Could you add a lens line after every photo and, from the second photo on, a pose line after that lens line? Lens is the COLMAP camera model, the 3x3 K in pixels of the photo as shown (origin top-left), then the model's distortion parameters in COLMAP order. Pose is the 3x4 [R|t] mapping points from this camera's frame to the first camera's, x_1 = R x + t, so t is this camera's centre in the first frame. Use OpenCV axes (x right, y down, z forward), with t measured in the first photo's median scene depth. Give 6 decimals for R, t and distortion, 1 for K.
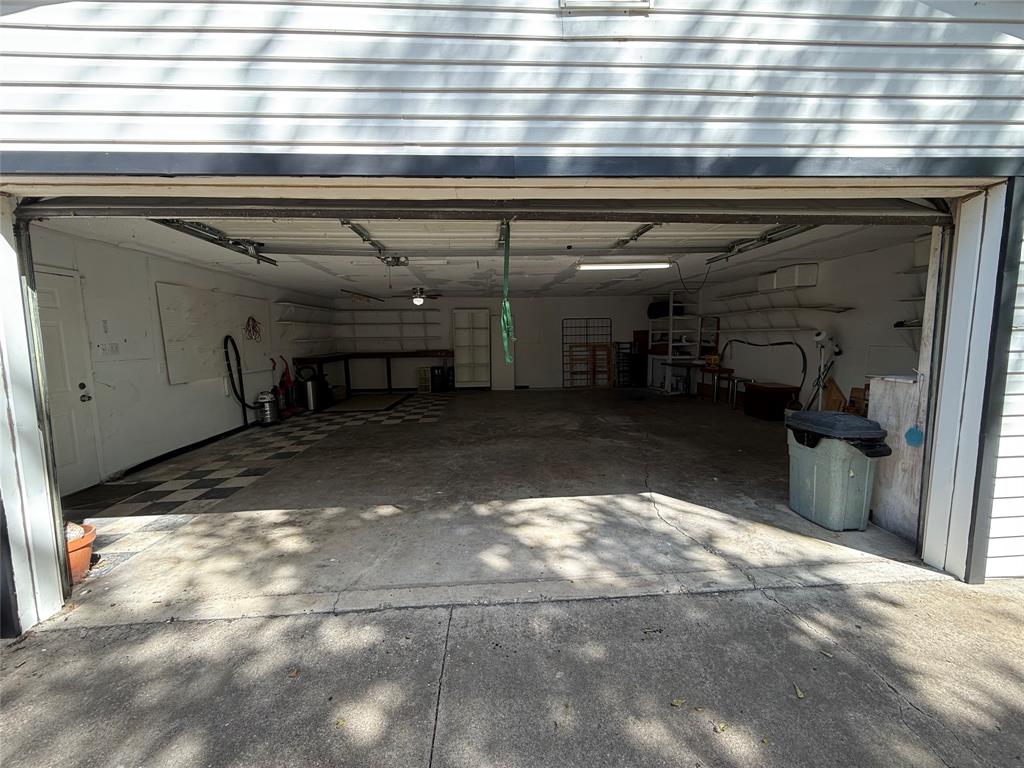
lens RADIAL K [[414.2, 0, 511.3], [0, 414.2, 383.3], [0, 0, 1]] dist [-0.004012, 0.001027]
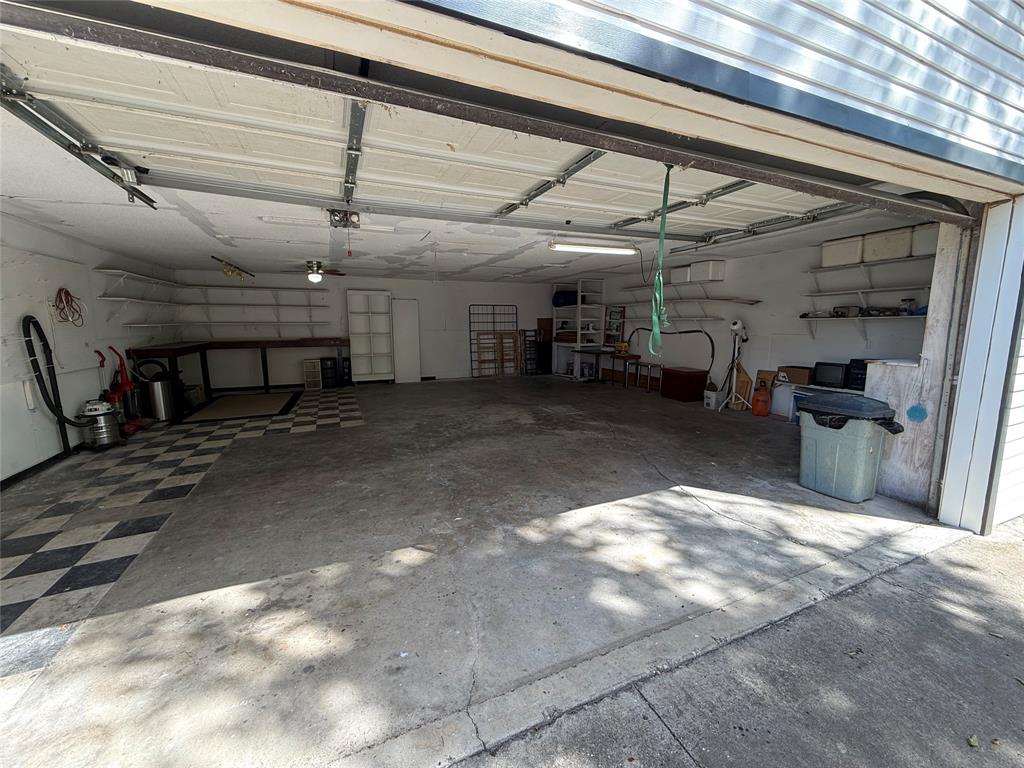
lens RADIAL K [[414.2, 0, 518.0], [0, 414.2, 383.1], [0, 0, 1]] dist [-0.004012, 0.001027]
pose [[0.937643, -0.039083, 0.345397, -0.479585], [0.028952, 0.998987, 0.034445, -0.027604], [-0.346393, -0.022297, 0.937824, 0.327540]]
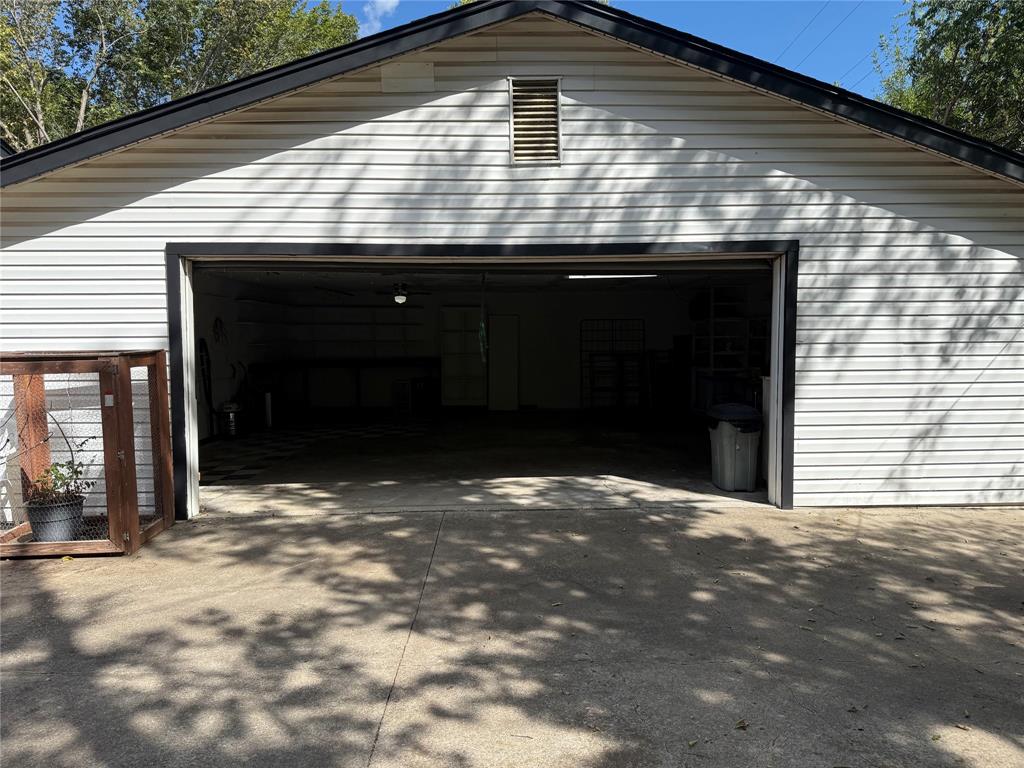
lens RADIAL K [[709.3, 0, 530.4], [0, 709.3, 386.3], [0, 0, 1]] dist [0.068139, -0.001149]
pose [[0.999936, 0.009856, -0.005620, 0.174110], [-0.010105, 0.998888, -0.046047, 0.148158], [0.005160, 0.046101, 0.998923, -1.499100]]
